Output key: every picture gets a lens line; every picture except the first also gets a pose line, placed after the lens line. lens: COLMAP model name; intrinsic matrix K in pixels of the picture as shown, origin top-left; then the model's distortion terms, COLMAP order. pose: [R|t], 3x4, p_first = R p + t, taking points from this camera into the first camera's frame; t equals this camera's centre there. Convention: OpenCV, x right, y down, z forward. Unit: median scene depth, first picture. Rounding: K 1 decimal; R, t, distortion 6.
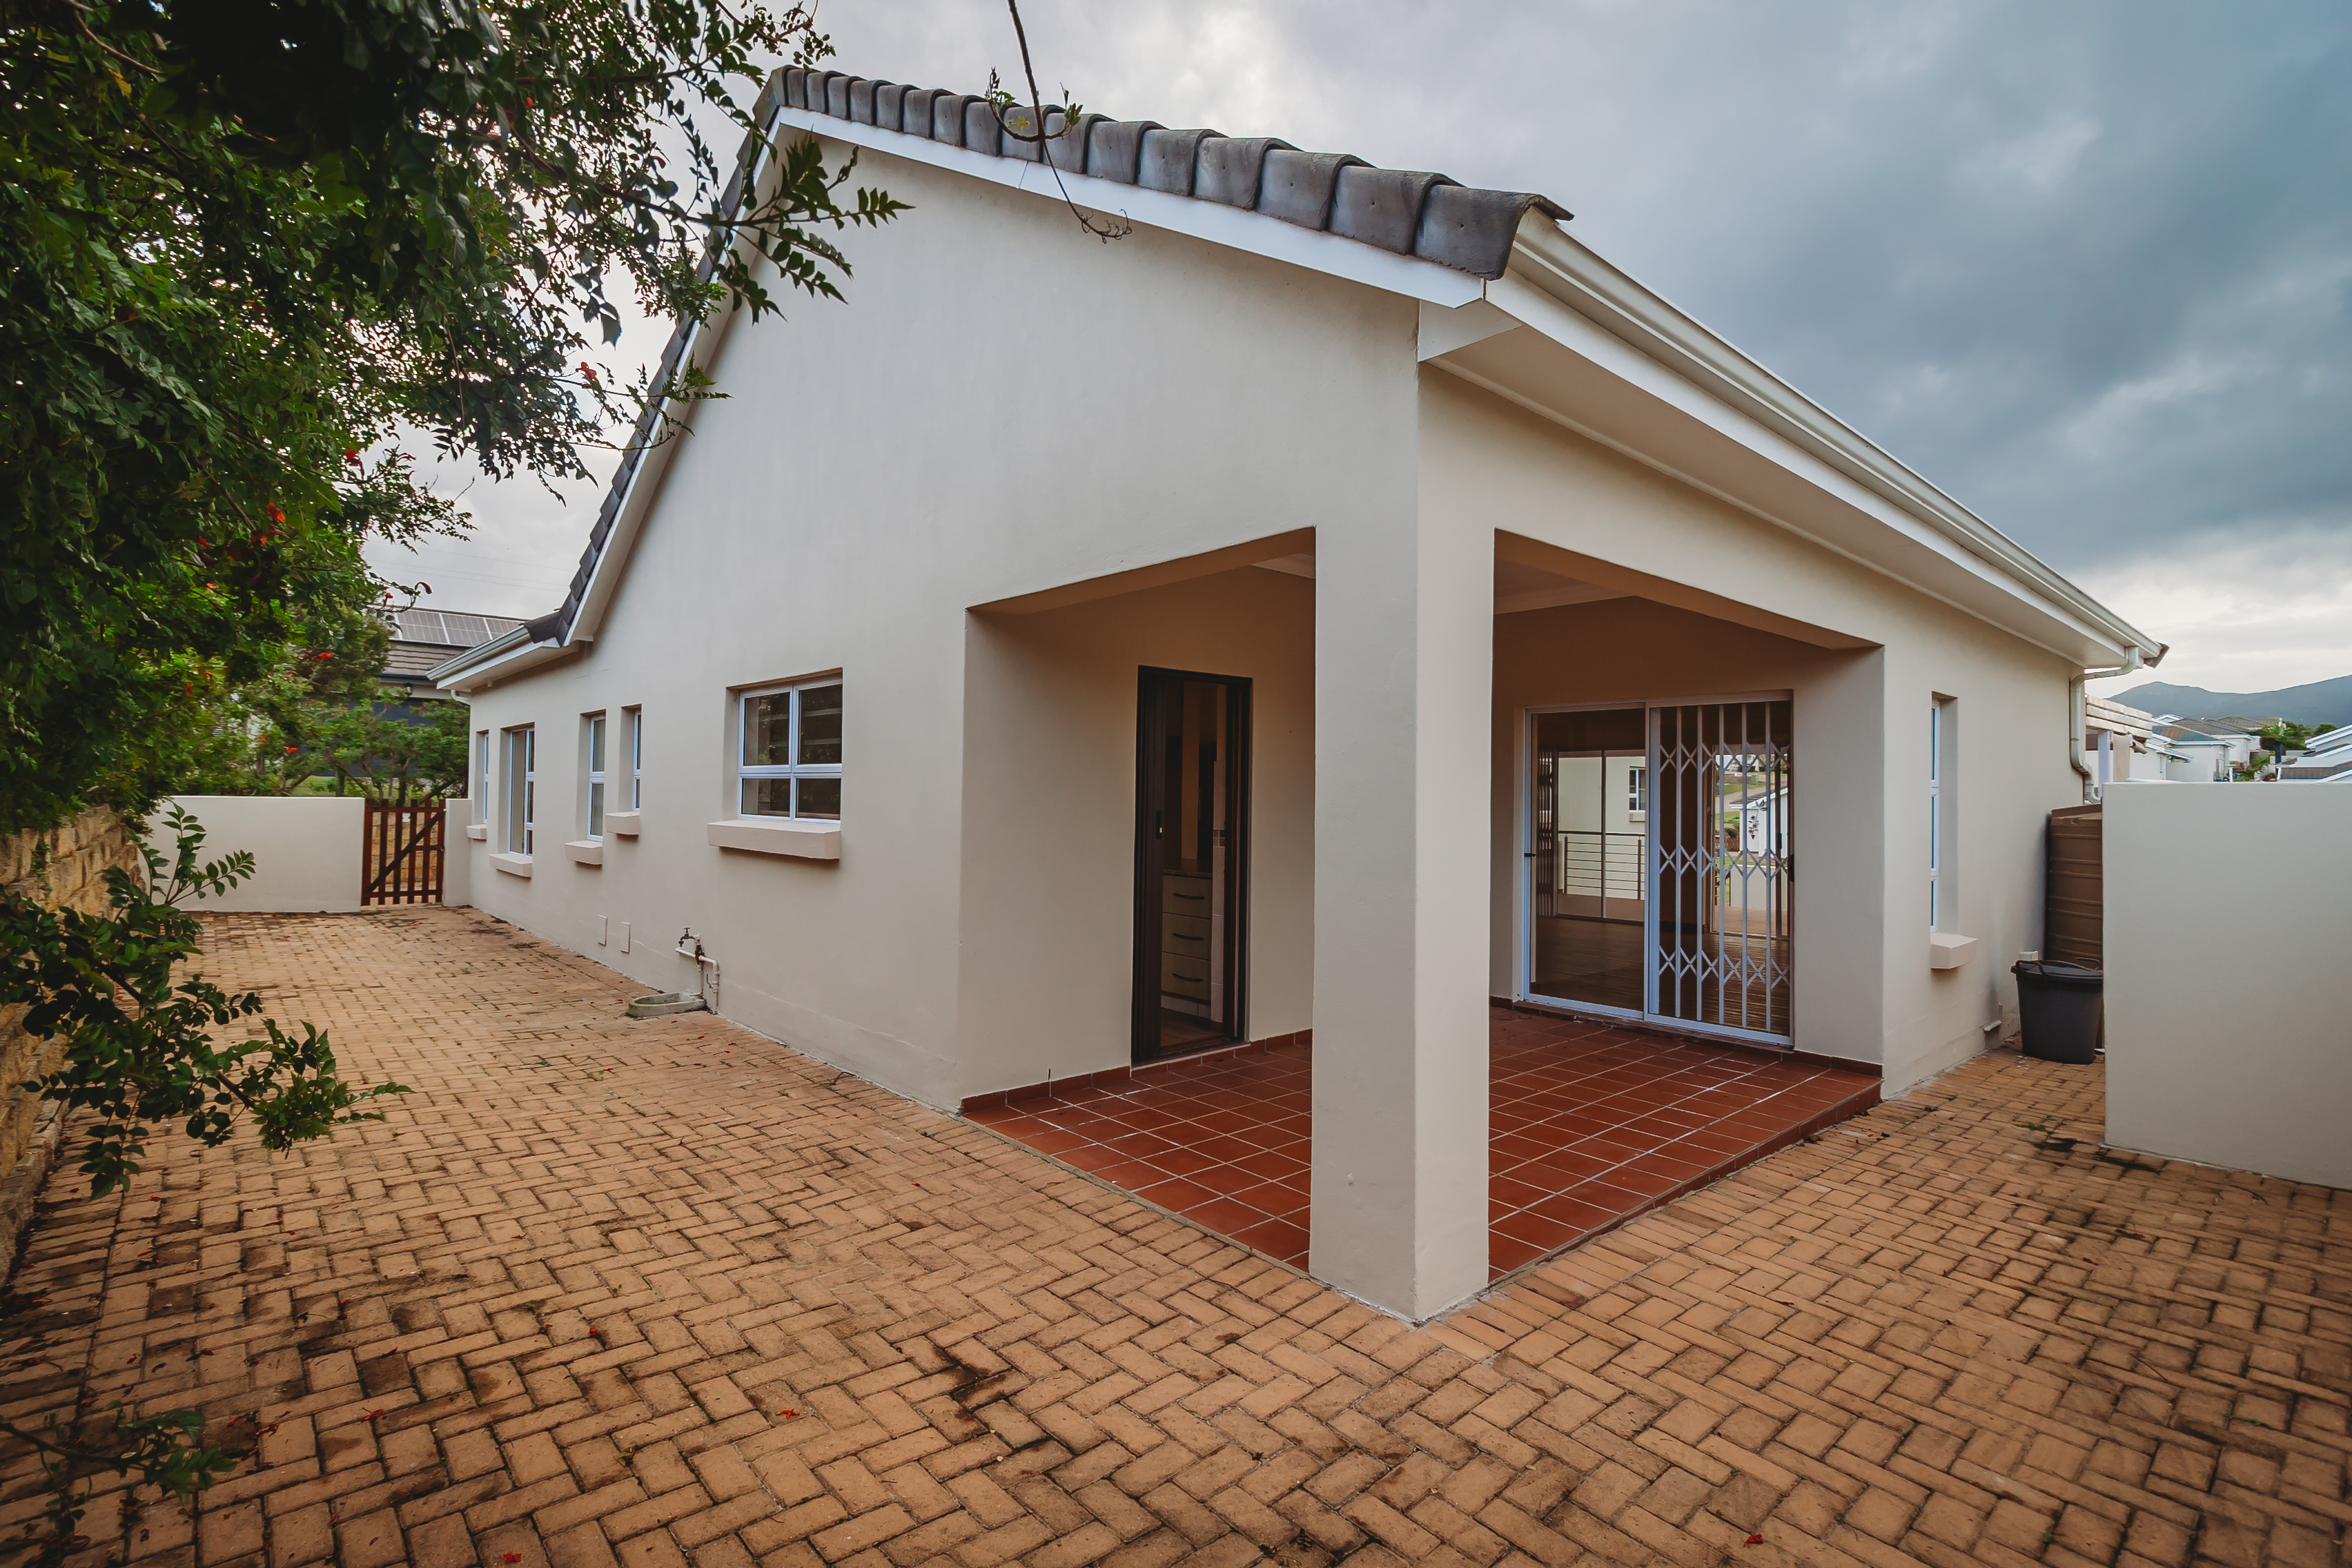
lens RADIAL K [[1076.0, 0, 1162.3], [0, 1076.0, 778.9], [0, 0, 1]] dist [0.003389, 0.000142]
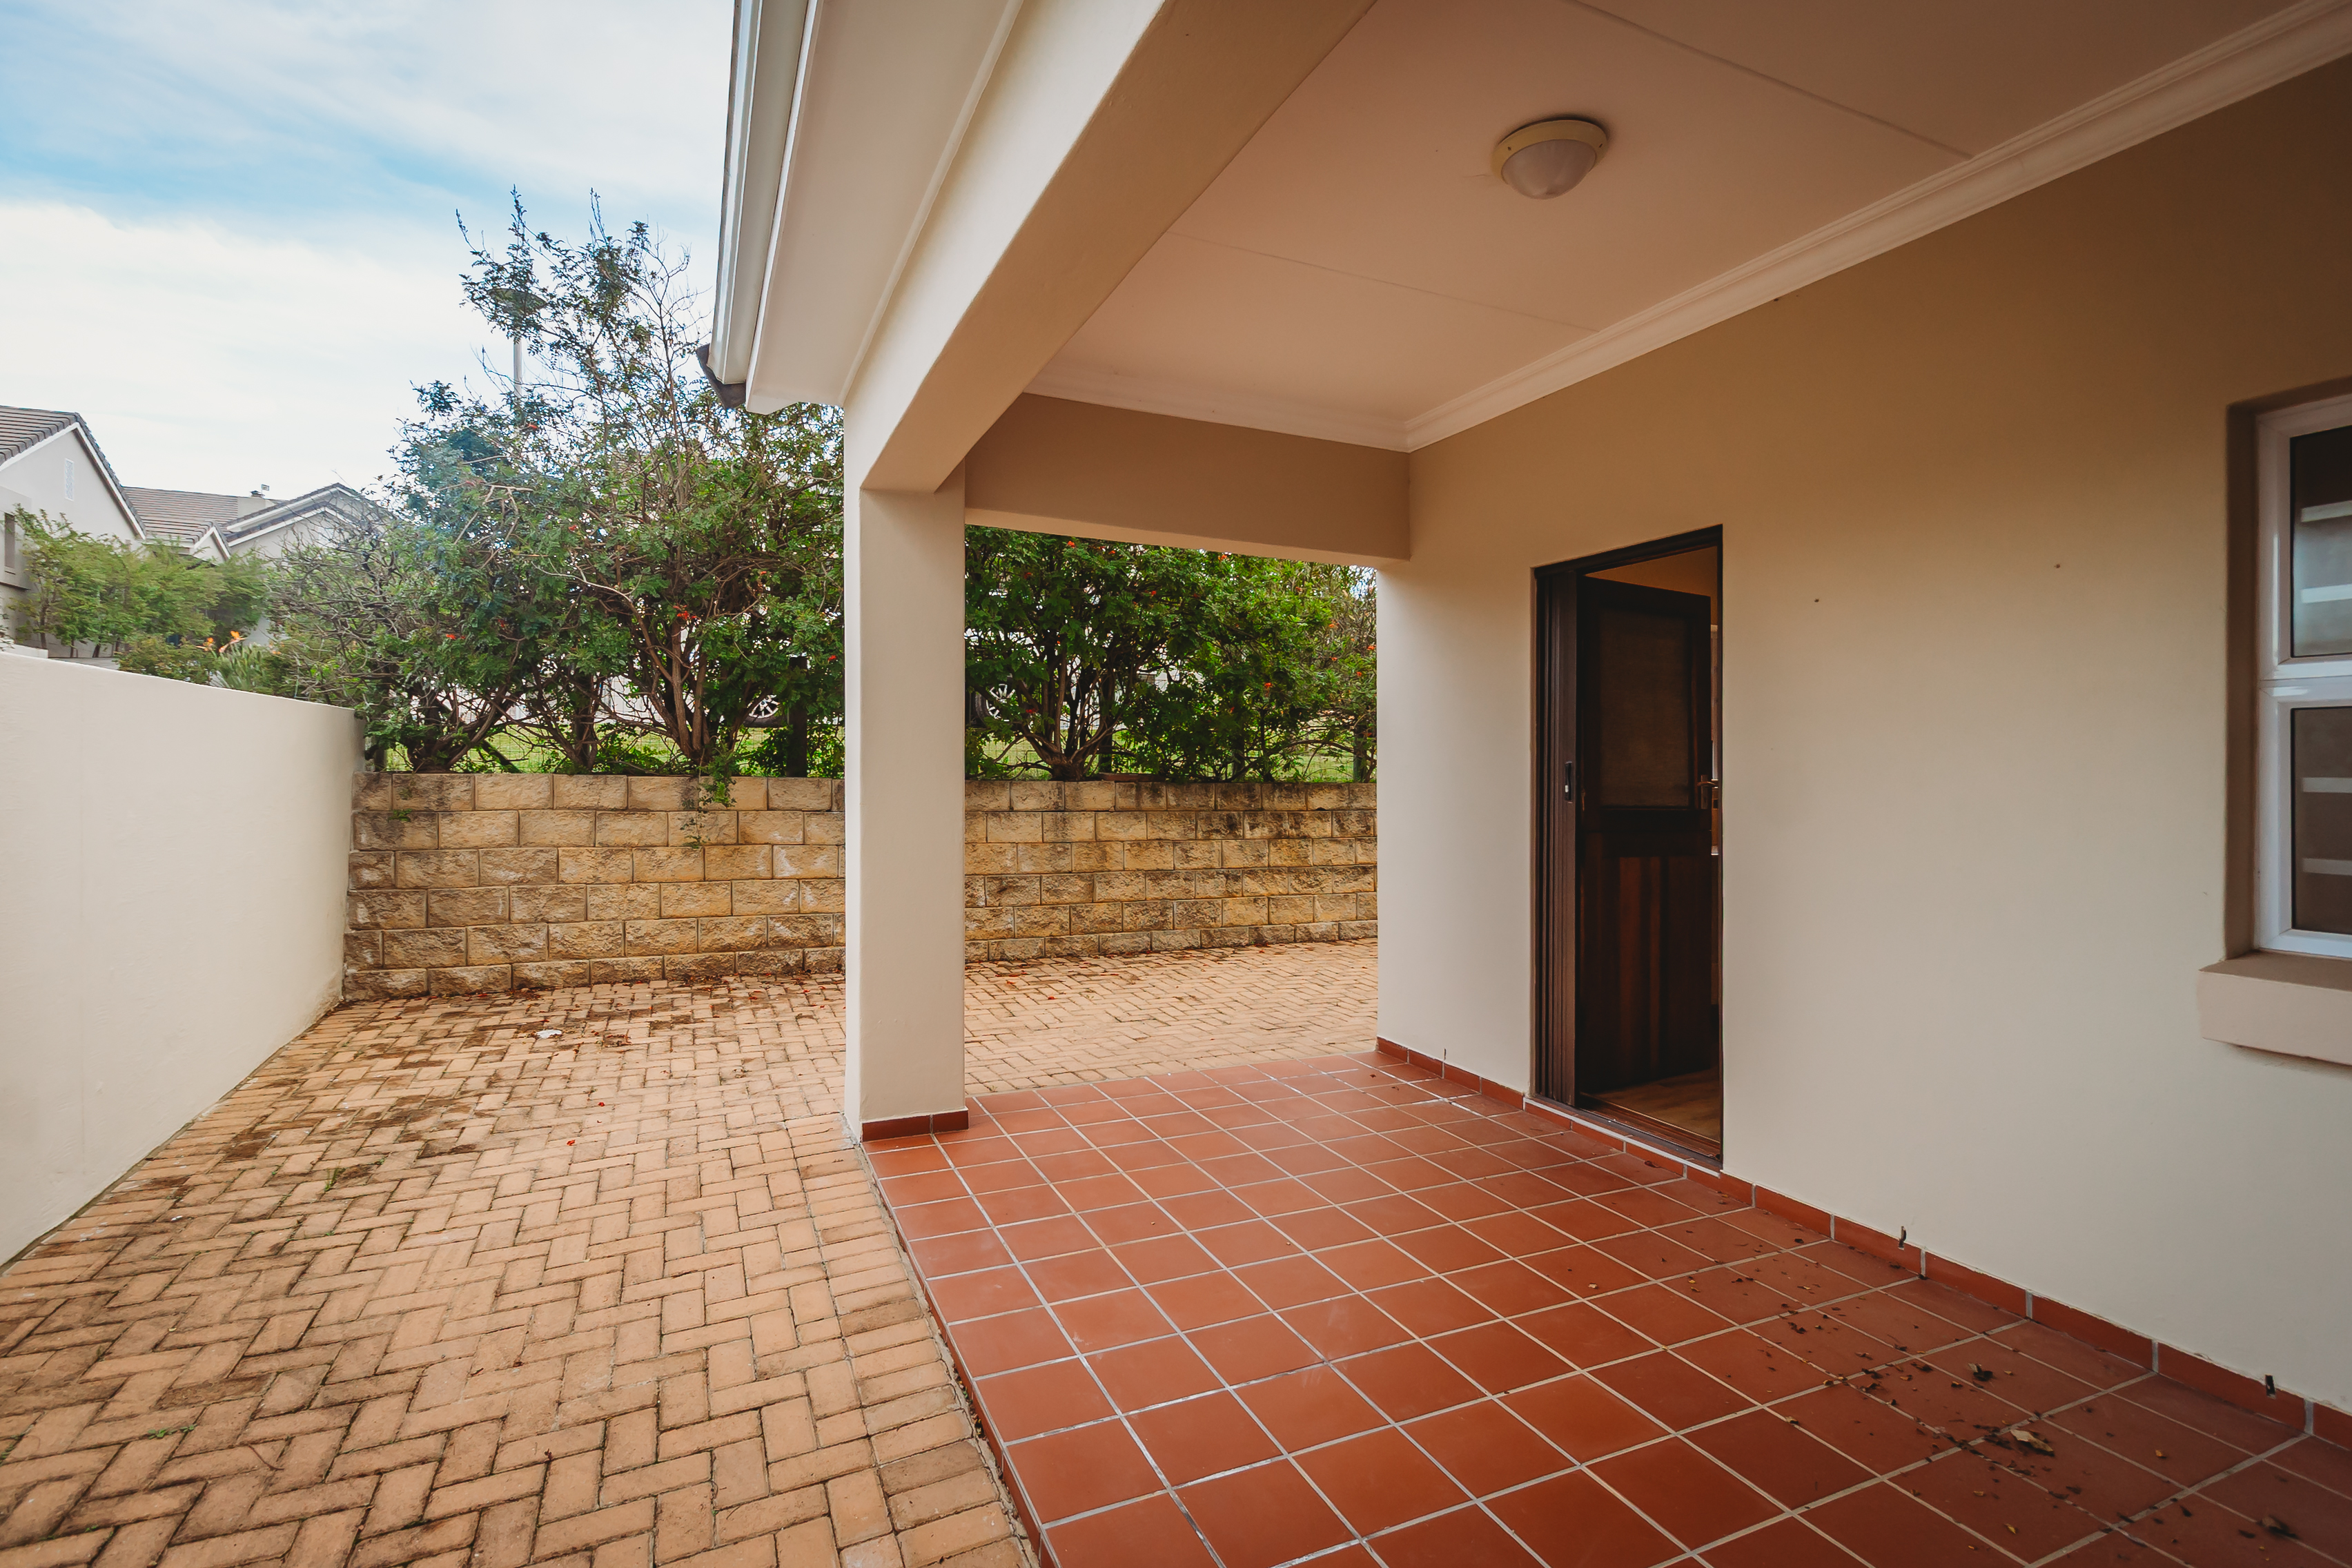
lens RADIAL K [[1076.0, 0, 1162.3], [0, 1076.0, 778.9], [0, 0, 1]] dist [0.003389, 0.000142]
pose [[-0.292884, -0.008754, -0.956108, 1.420343], [-0.003819, 0.999961, -0.007986, 0.088744], [0.956140, 0.001312, -0.292906, 1.772087]]
